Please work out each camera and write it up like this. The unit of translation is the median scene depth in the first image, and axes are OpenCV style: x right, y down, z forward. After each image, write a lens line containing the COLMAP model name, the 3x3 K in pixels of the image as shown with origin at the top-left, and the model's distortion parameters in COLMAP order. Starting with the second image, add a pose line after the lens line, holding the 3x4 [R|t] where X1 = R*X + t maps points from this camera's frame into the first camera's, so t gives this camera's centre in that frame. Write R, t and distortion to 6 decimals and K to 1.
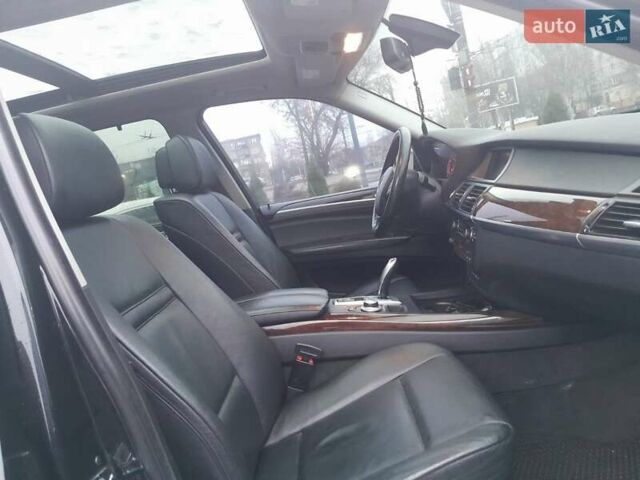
lens RADIAL K [[483.3, 0, 317.9], [0, 483.3, 236.4], [0, 0, 1]] dist [0.027508, -0.026455]
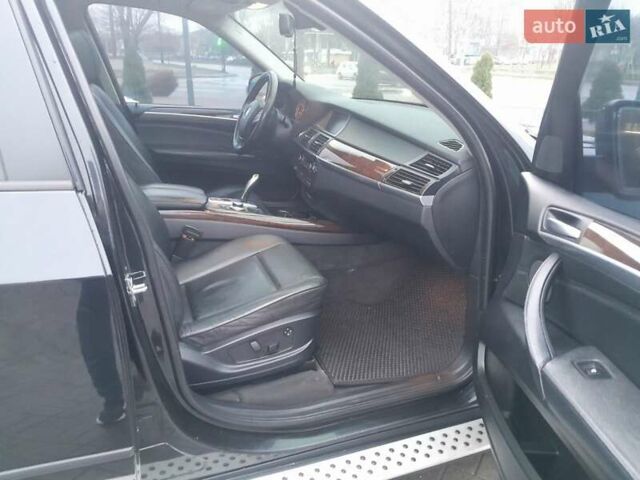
lens RADIAL K [[483.3, 0, 318.9], [0, 483.3, 241.7], [0, 0, 1]] dist [0.027508, -0.026455]
pose [[0.903905, 0.106844, 0.414174, -0.244606], [-0.185985, 0.970149, 0.155630, -0.017035], [-0.385183, -0.217704, 0.896794, -0.363067]]
